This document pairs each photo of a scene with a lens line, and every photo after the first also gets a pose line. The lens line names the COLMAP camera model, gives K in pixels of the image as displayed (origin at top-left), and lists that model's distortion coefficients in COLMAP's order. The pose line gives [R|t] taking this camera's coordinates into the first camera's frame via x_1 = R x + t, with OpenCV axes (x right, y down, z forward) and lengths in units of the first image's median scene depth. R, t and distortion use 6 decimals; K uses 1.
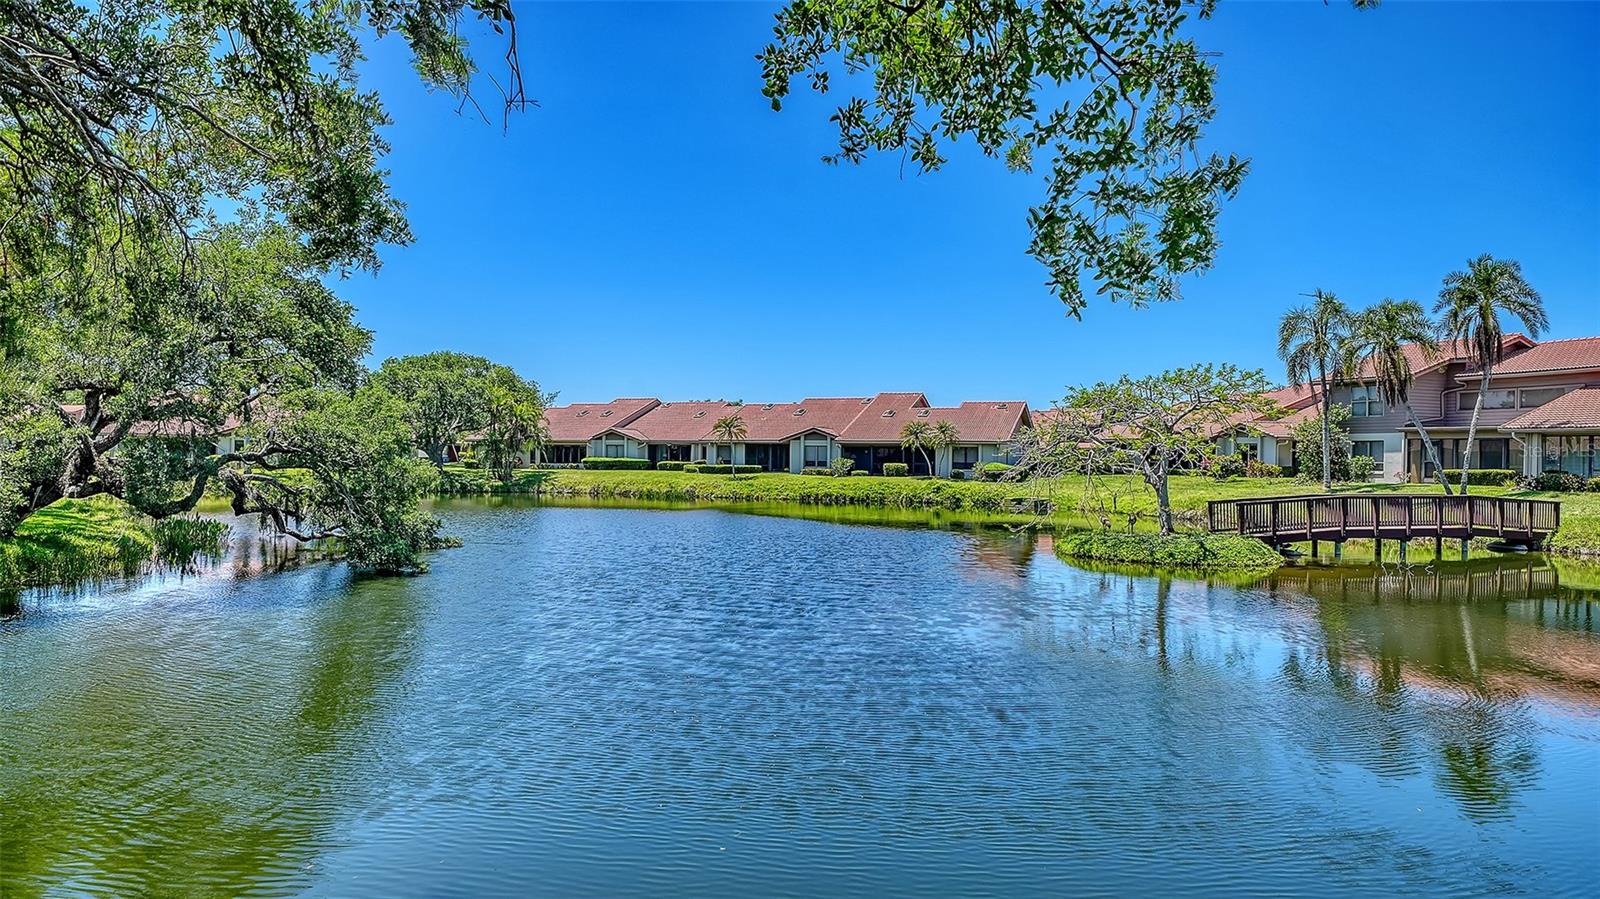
lens RADIAL K [[1071.3, 0, 802.8], [0, 1071.3, 447.4], [0, 0, 1]] dist [0.005133, -0.001443]
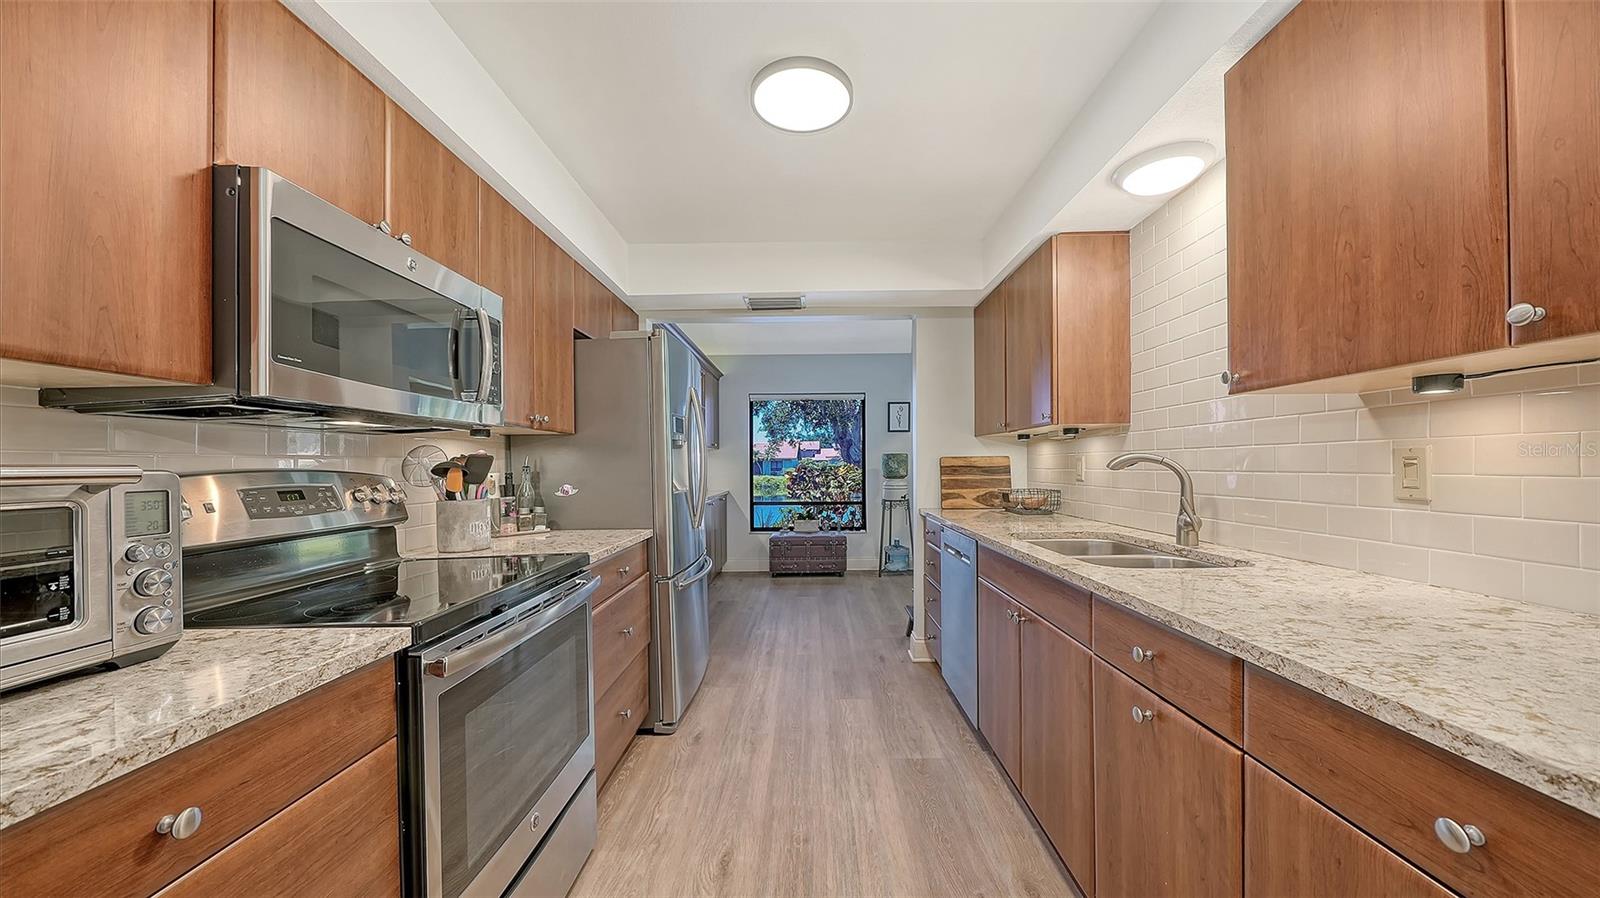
lens RADIAL K [[555.7, 0, 806.1], [0, 555.7, 461.0], [0, 0, 1]] dist [-0.004078, -0.000961]
pose [[0.959795, -0.020784, 0.279932, -0.187047], [0.020559, 0.999782, 0.003740, -0.006224], [-0.279949, 0.002166, 0.960012, -0.208392]]
